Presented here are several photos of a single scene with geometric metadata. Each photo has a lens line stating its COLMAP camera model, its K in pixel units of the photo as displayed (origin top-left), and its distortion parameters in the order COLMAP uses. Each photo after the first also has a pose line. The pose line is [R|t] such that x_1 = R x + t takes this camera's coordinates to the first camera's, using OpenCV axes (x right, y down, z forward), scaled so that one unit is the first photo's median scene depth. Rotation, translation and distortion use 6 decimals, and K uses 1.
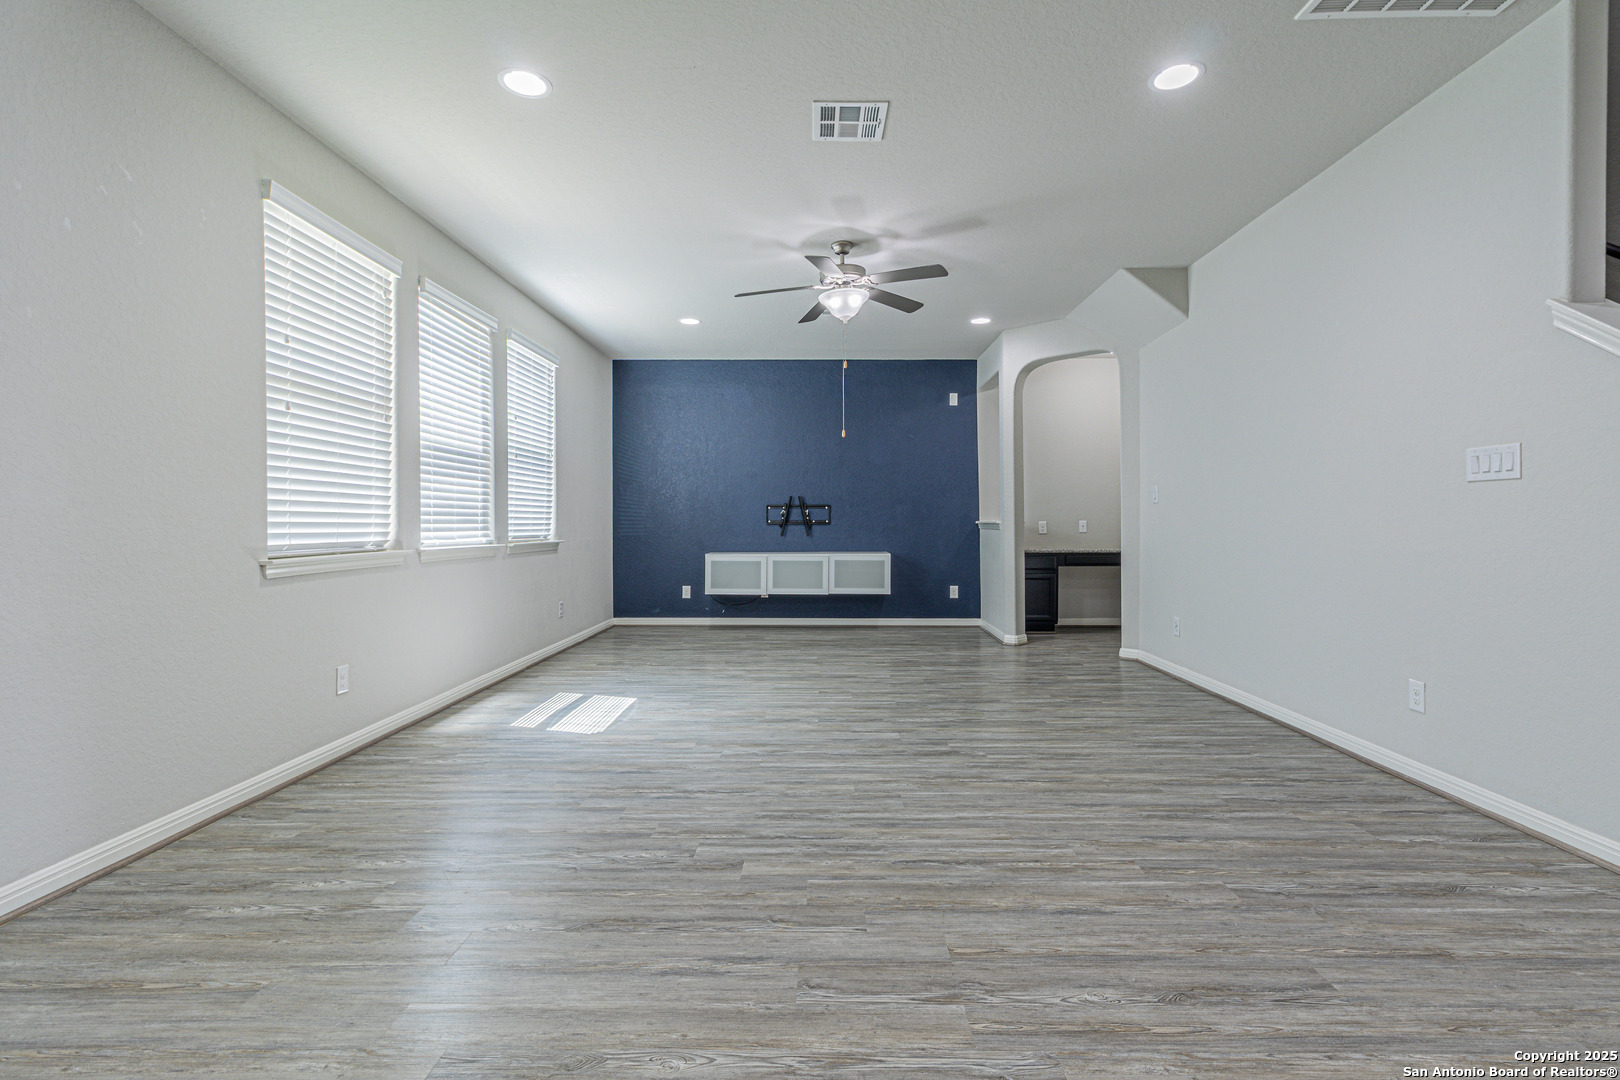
lens RADIAL K [[759.0, 0, 821.4], [0, 759.0, 528.7], [0, 0, 1]] dist [0.005060, 0.000748]
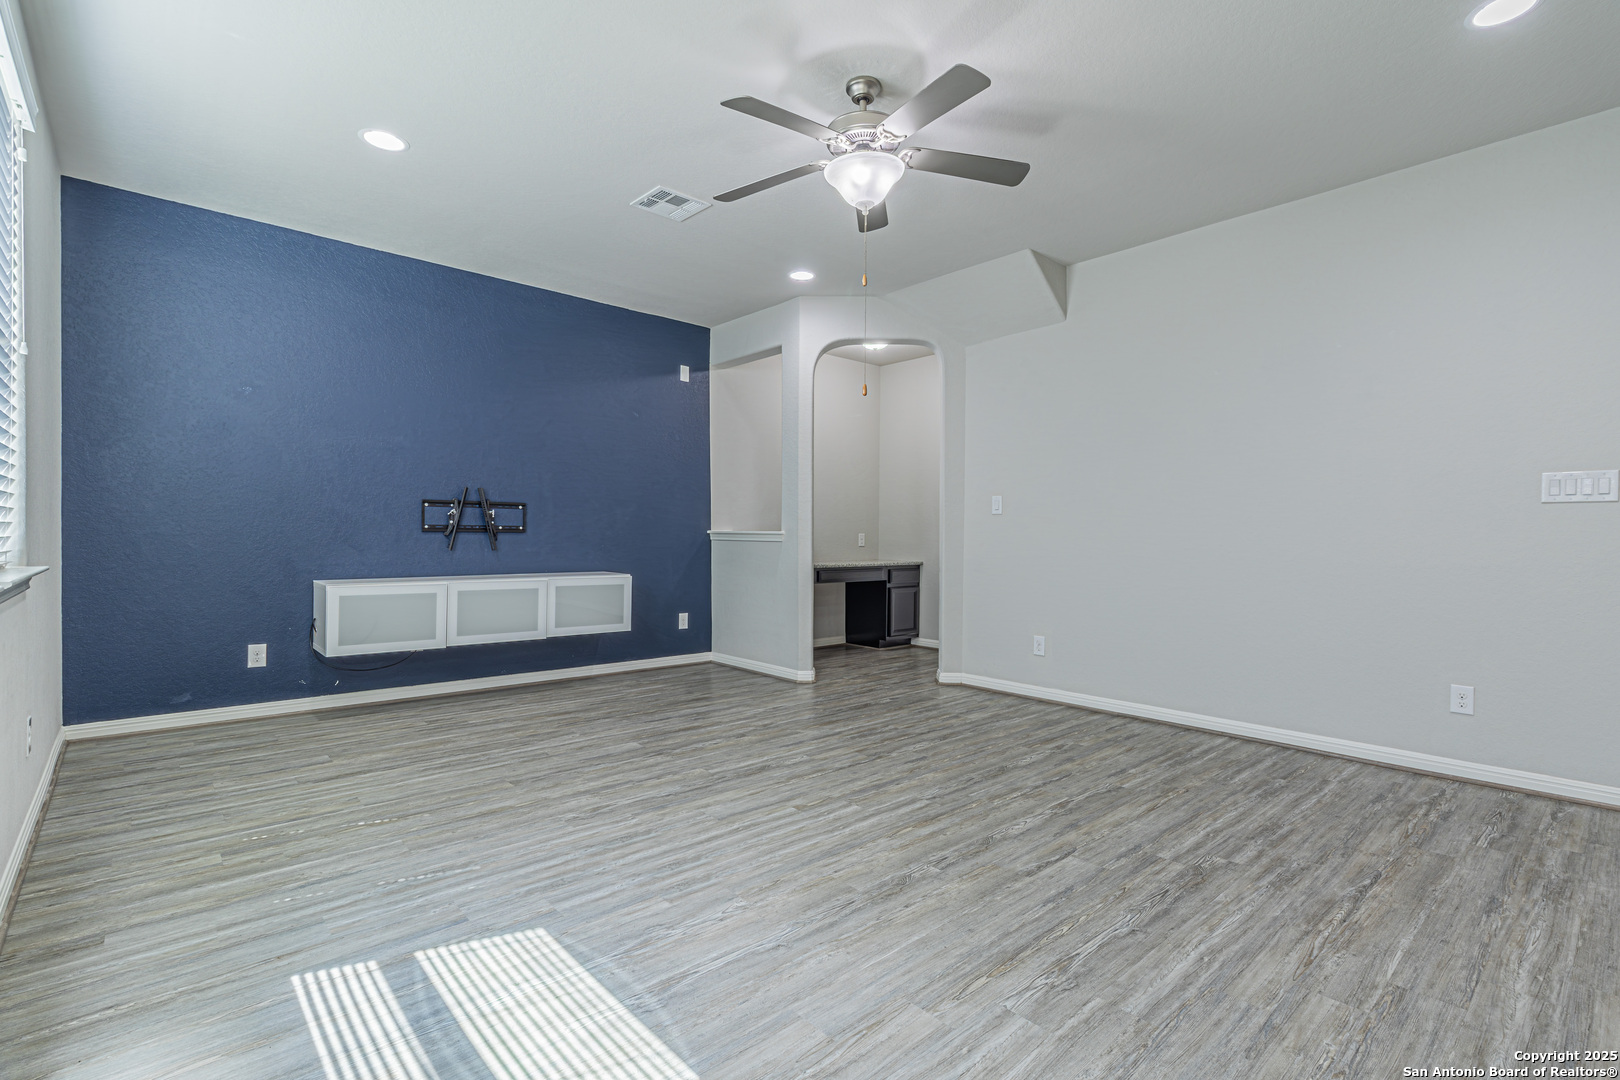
lens RADIAL K [[750.3, 0, 824.2], [0, 750.3, 537.9], [0, 0, 1]] dist [0.002912, 0.000482]
pose [[0.732437, 0.005716, 0.680810, -0.609752], [-0.007071, 0.999975, -0.000788, -0.005596], [-0.680798, -0.004237, 0.732459, 0.818401]]
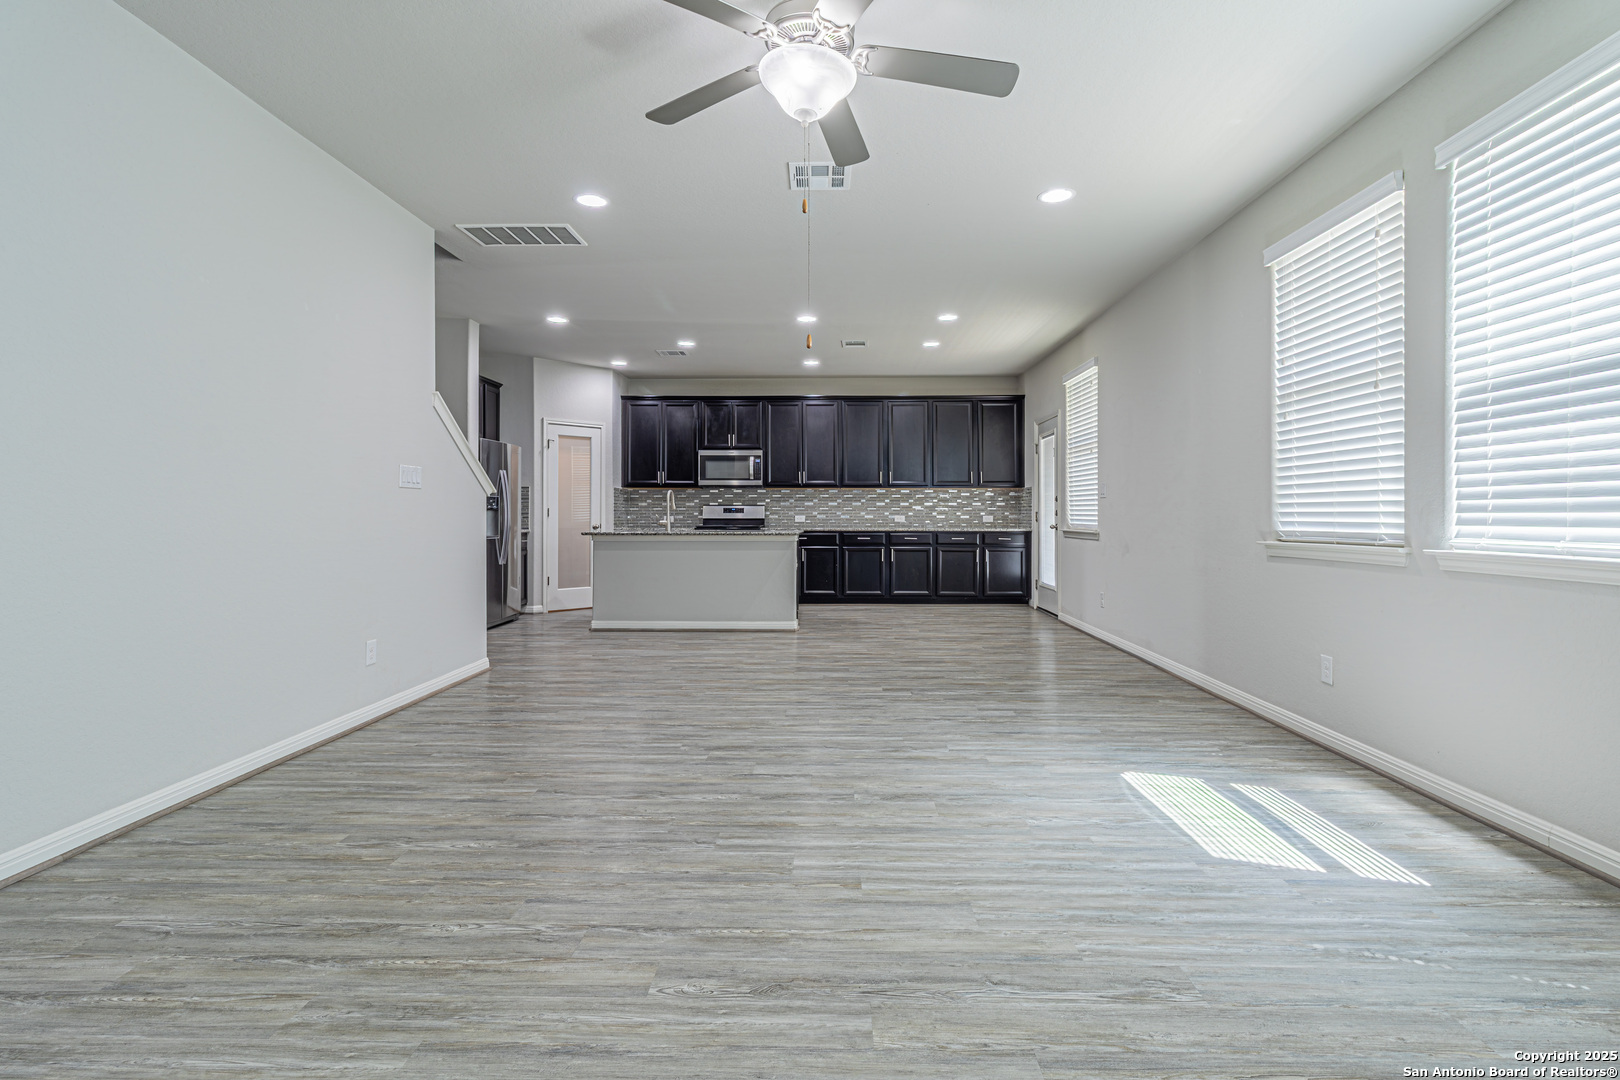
lens RADIAL K [[752.3, 0, 818.8], [0, 752.3, 522.5], [0, 0, 1]] dist [0.003806, 0.000576]
pose [[-0.999820, 0.002169, 0.018834, 0.018421], [0.002443, 0.999892, 0.014521, -0.010974], [-0.018800, 0.014564, -0.999717, 2.190419]]
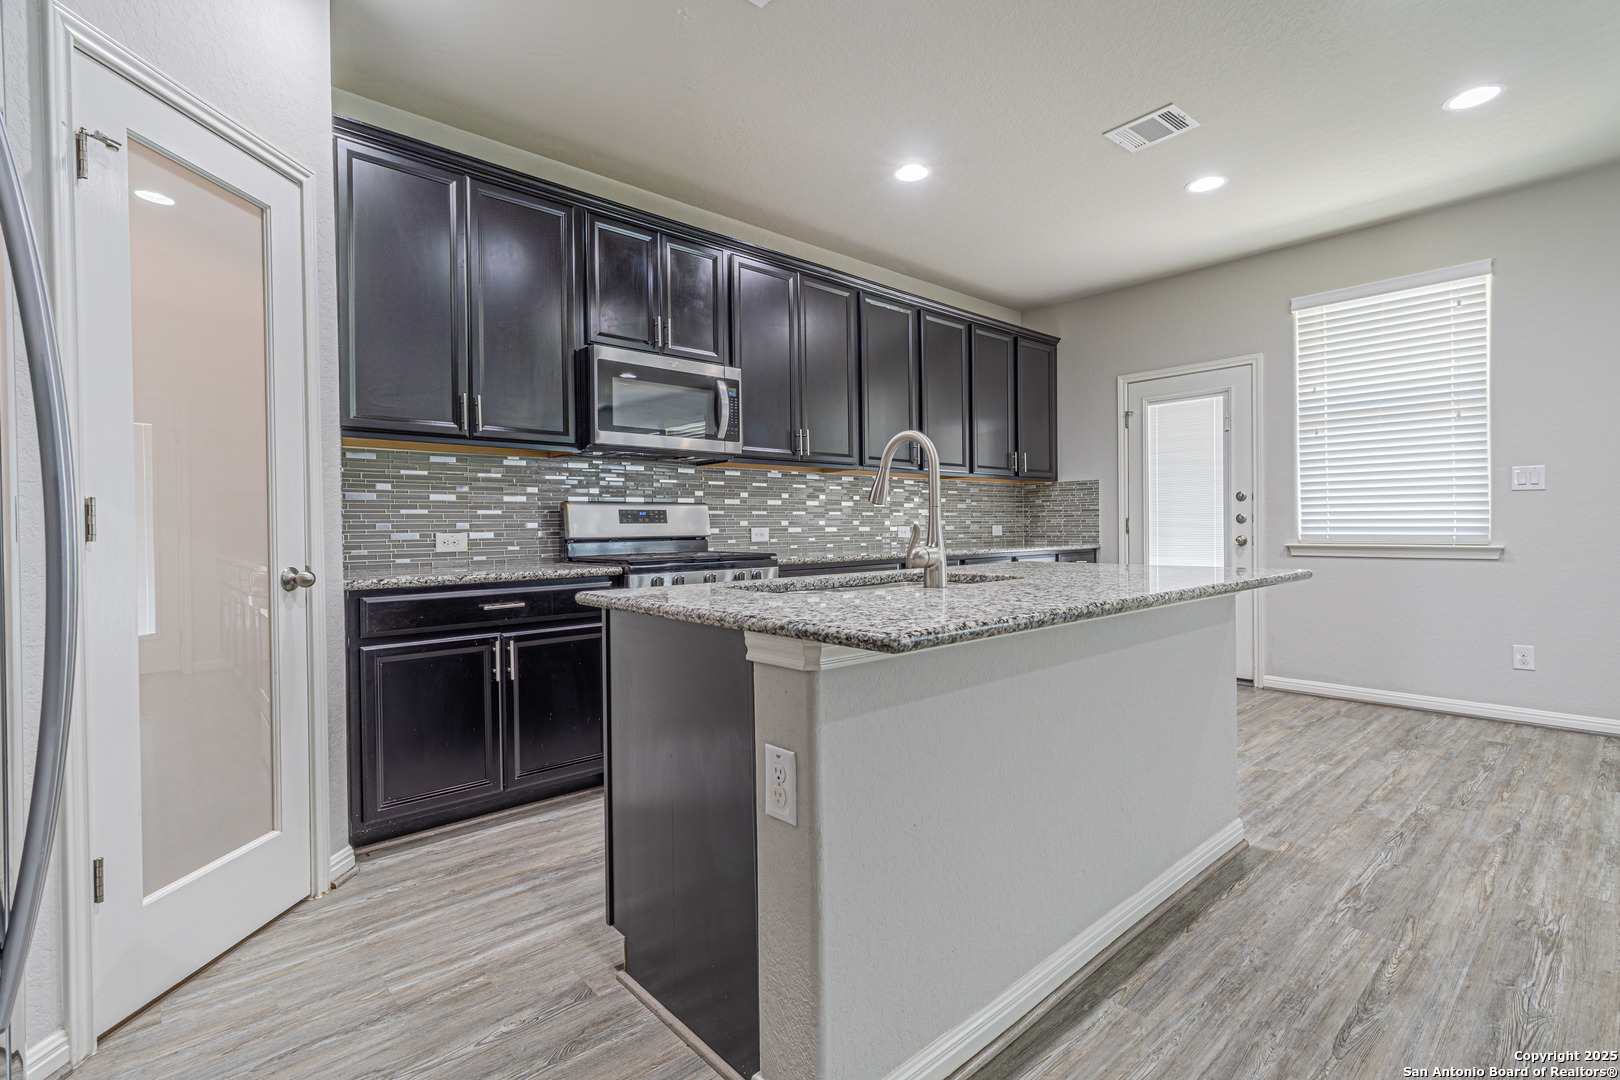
lens RADIAL K [[749.6, 0, 820.7], [0, 749.6, 532.7], [0, 0, 1]] dist [0.005989, 0.001011]
pose [[-0.733360, 0.015319, -0.679668, 0.985152], [0.007680, 0.999869, 0.014250, -0.004955], [0.679797, 0.005231, -0.733381, 0.294181]]
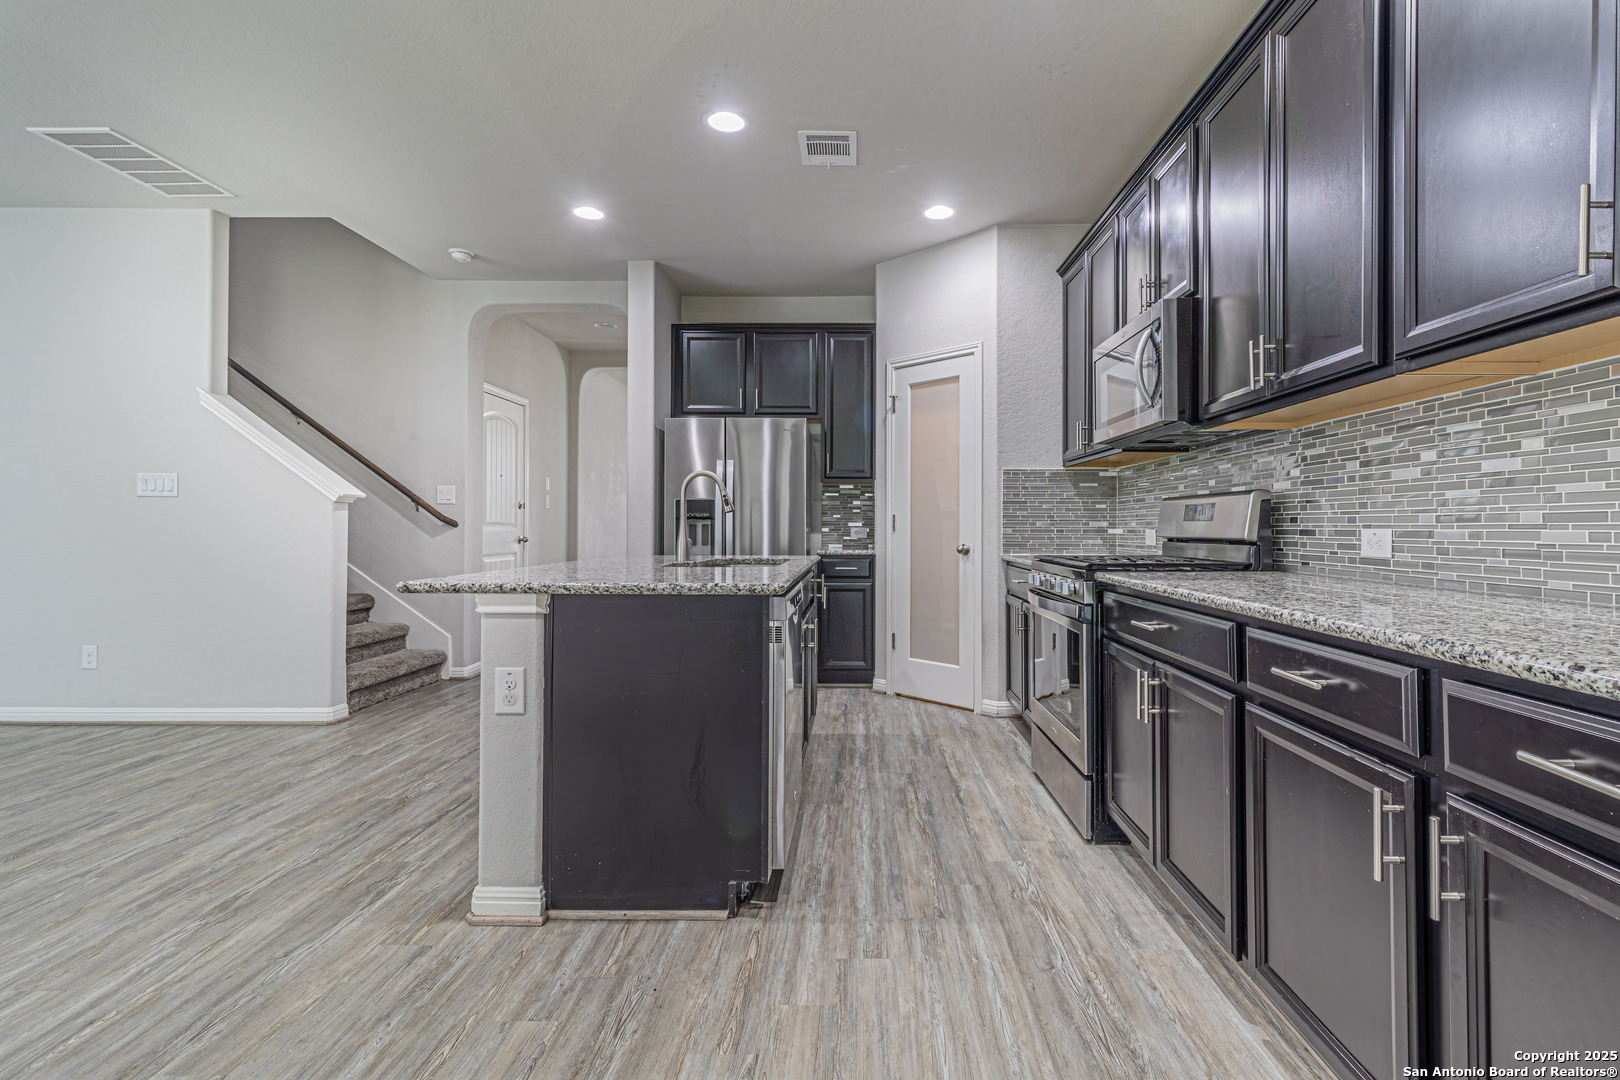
lens RADIAL K [[763.0, 0, 849.1], [0, 763.0, 515.7], [0, 0, 1]] dist [0.006044, -0.000048]
pose [[0.002210, 0.016527, 0.999861, -0.529175], [0.003246, 0.999858, -0.016535, 0.002738], [-0.999992, 0.003282, 0.002156, -0.306138]]
